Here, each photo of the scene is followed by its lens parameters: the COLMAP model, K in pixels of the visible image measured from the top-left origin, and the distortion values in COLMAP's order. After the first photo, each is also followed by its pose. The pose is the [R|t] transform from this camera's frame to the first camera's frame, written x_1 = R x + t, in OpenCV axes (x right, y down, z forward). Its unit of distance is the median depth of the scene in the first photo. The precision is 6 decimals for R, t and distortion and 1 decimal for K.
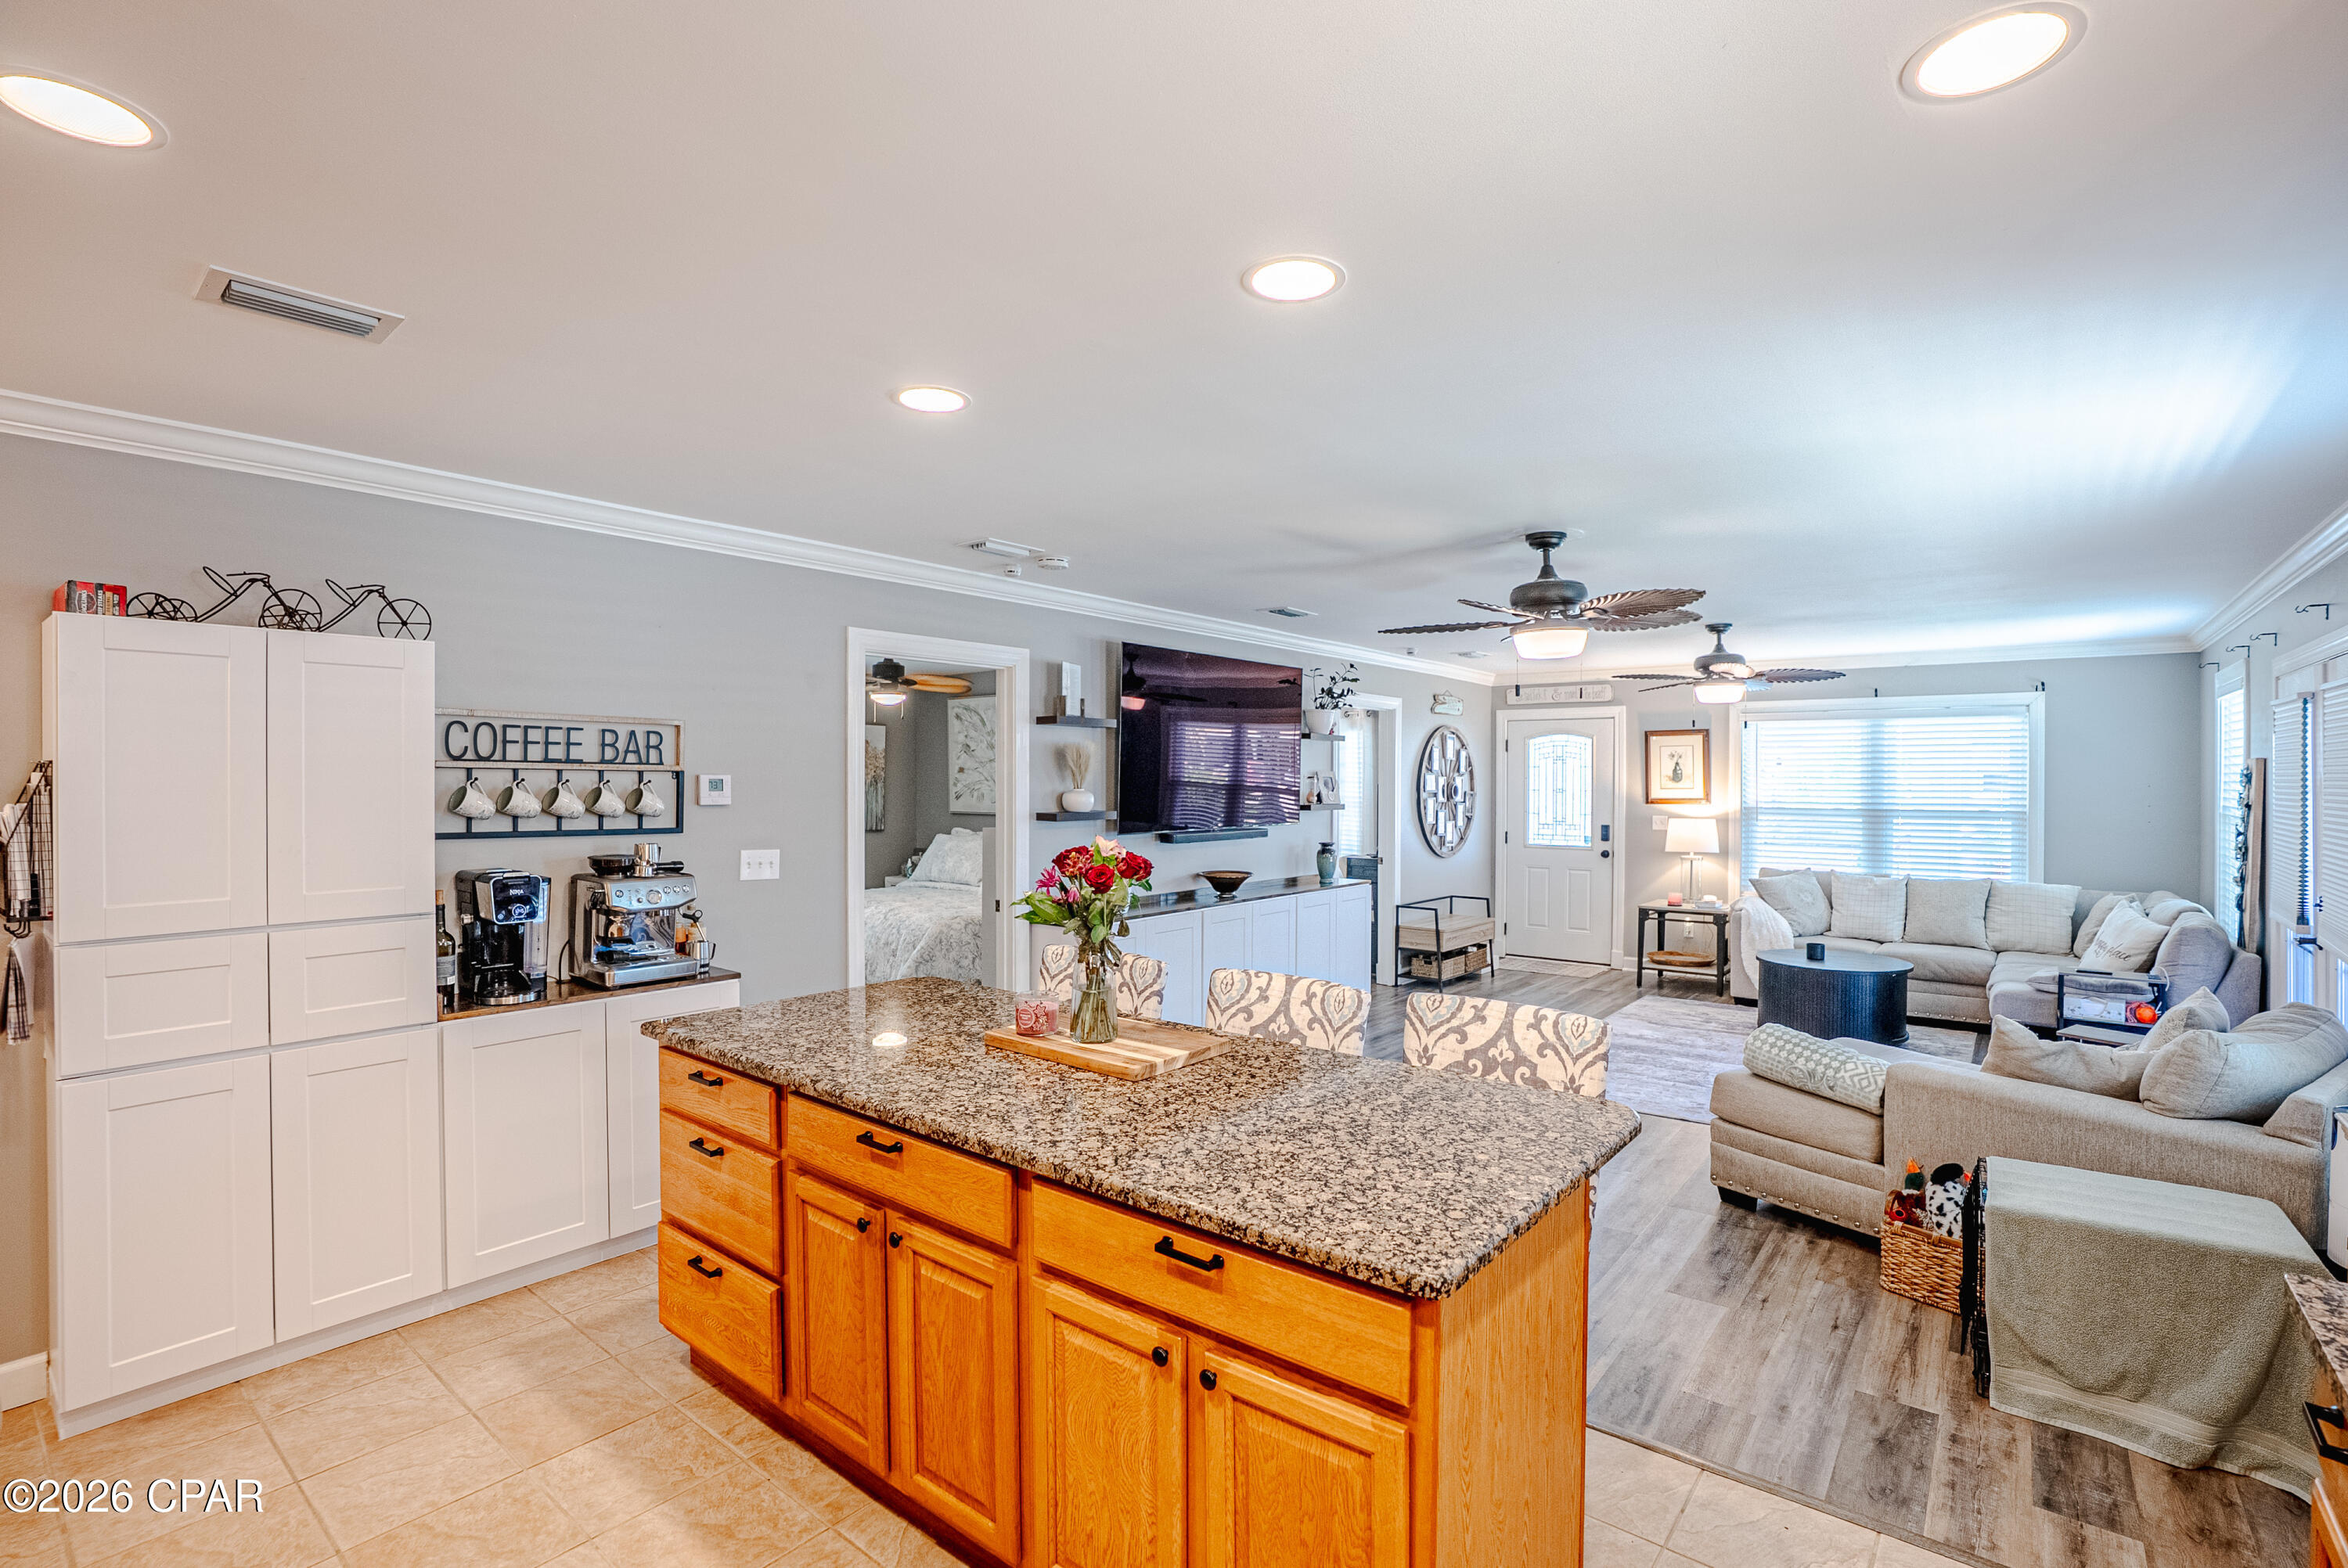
lens RADIAL K [[1088.4, 0, 1212.4], [0, 1088.4, 781.1], [0, 0, 1]] dist [-0.053649, 0.000488]
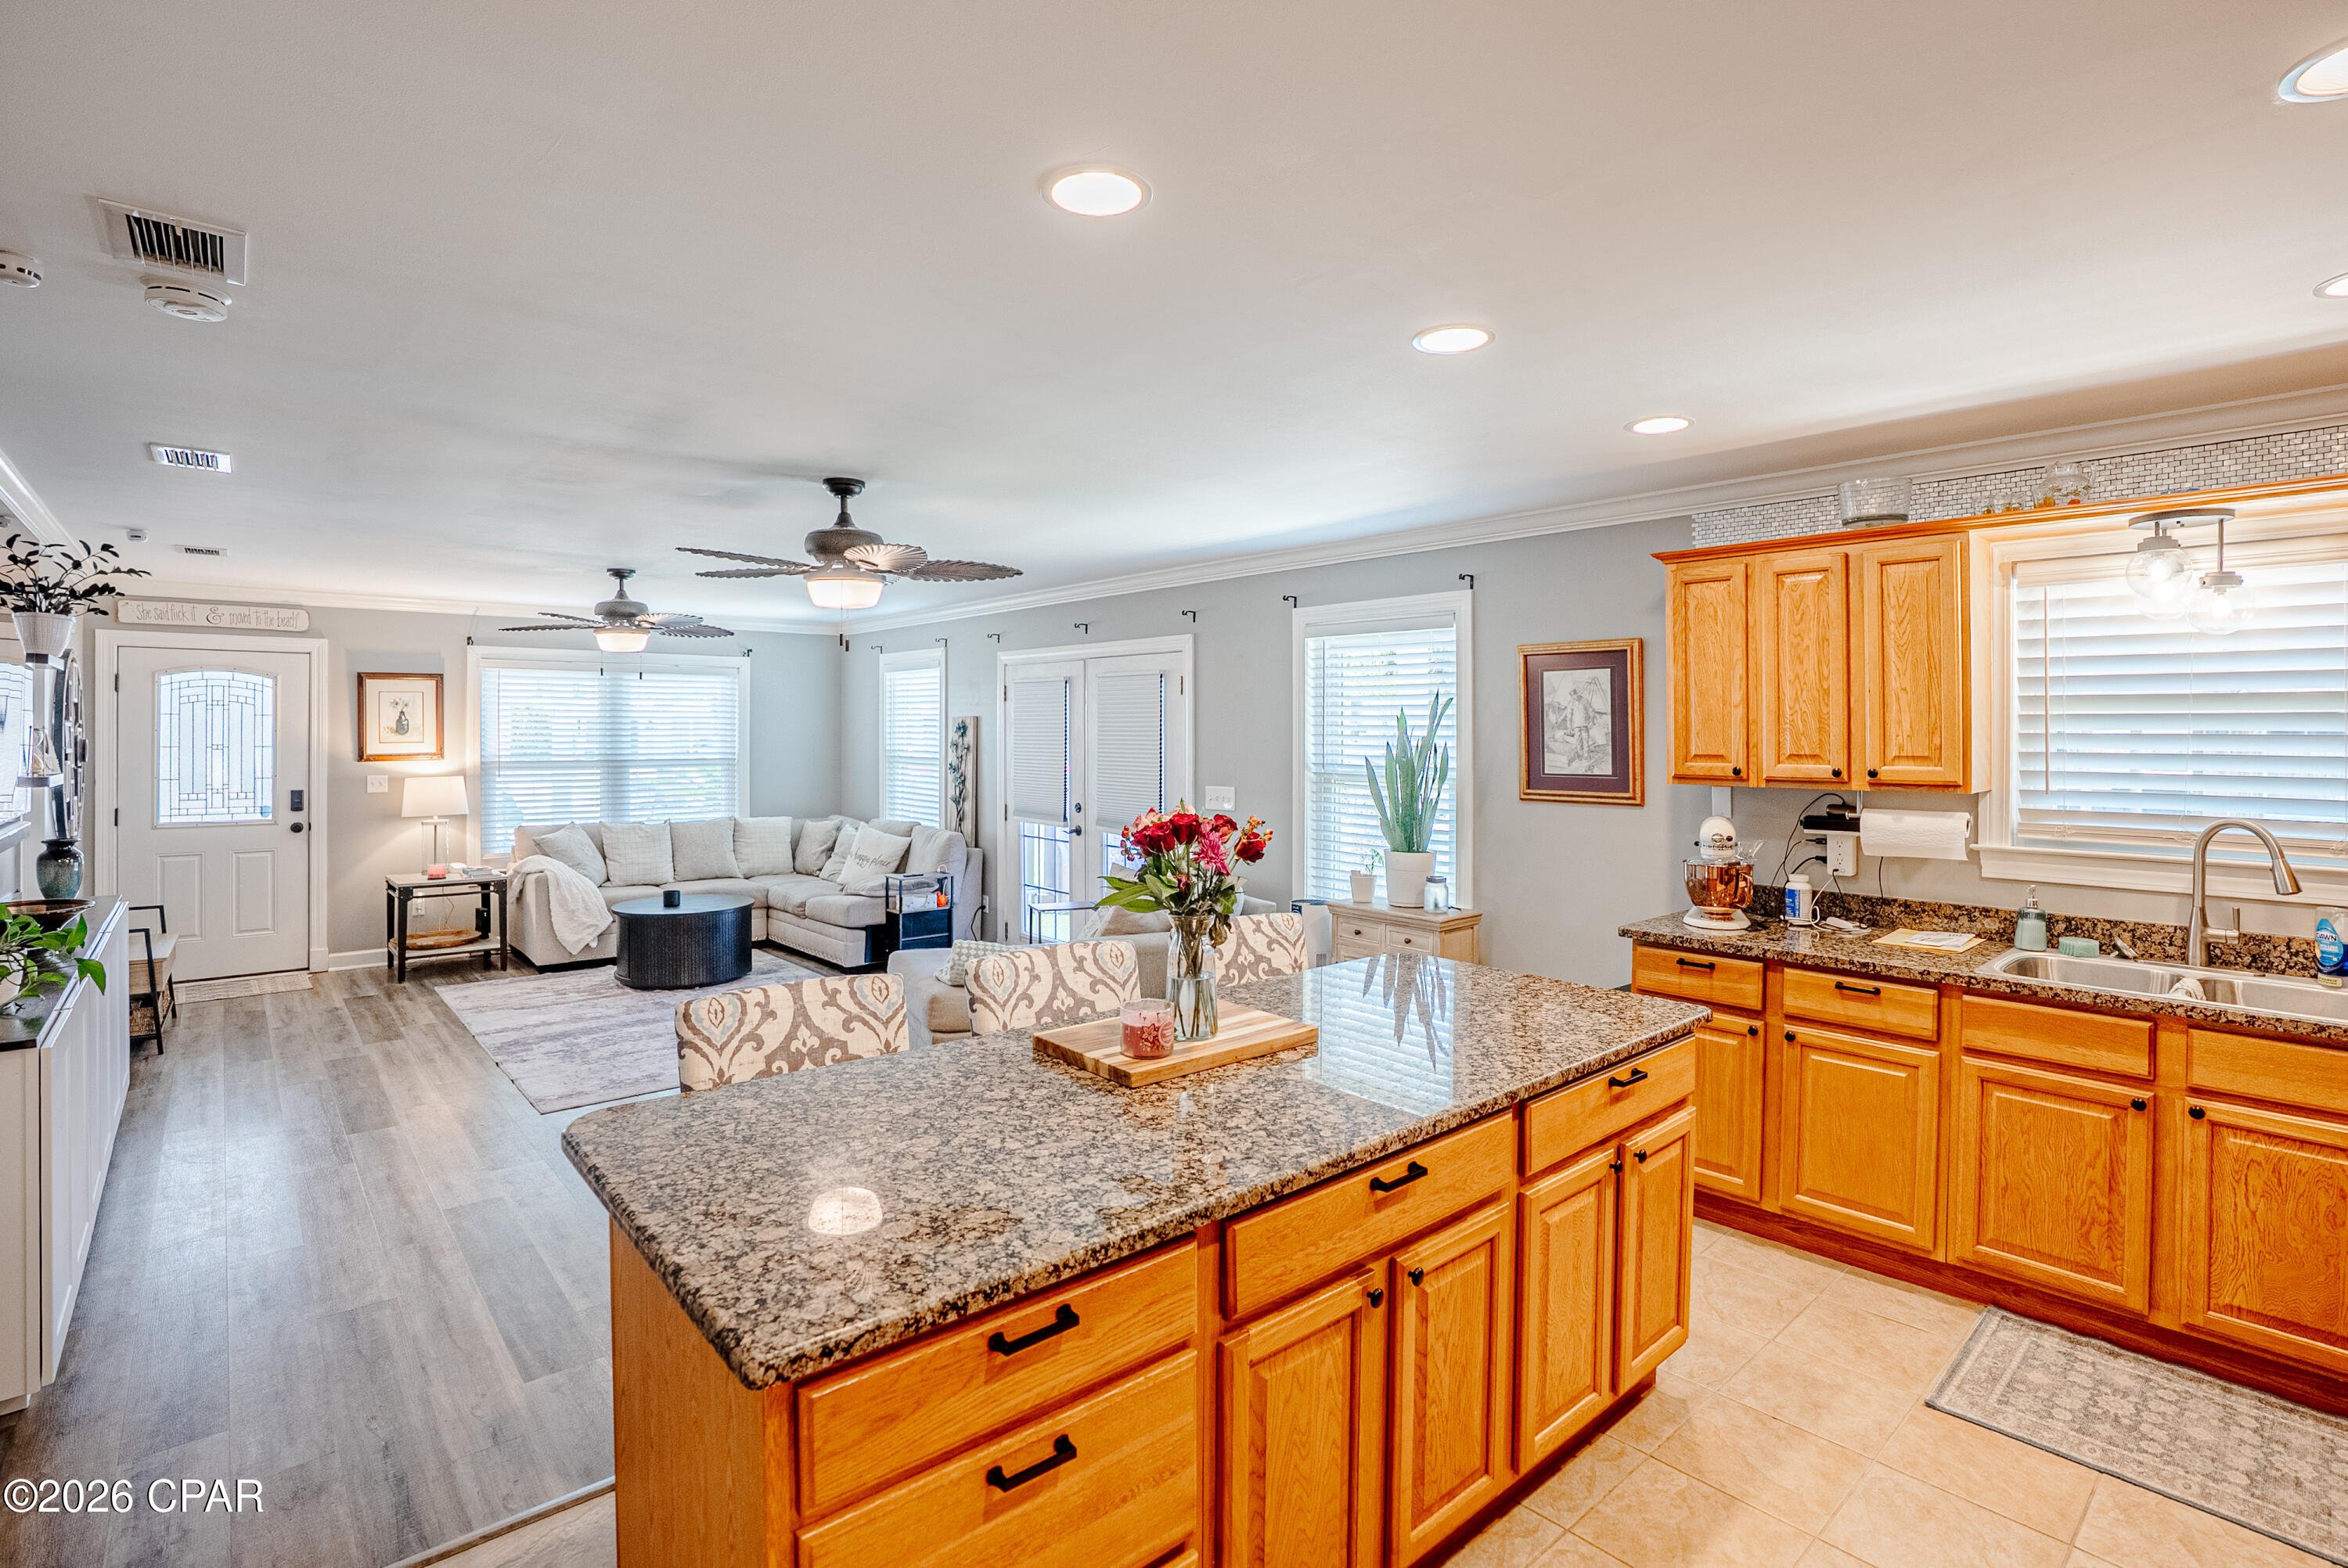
lens RADIAL K [[1106.0, 0, 1166.9], [0, 1106.0, 732.0], [0, 0, 1]] dist [-0.054218, 0.000590]
pose [[0.202062, -0.003302, 0.979367, -0.369066], [0.003059, 0.999992, 0.002740, -0.002600], [-0.979368, 0.002443, 0.202070, 0.317759]]
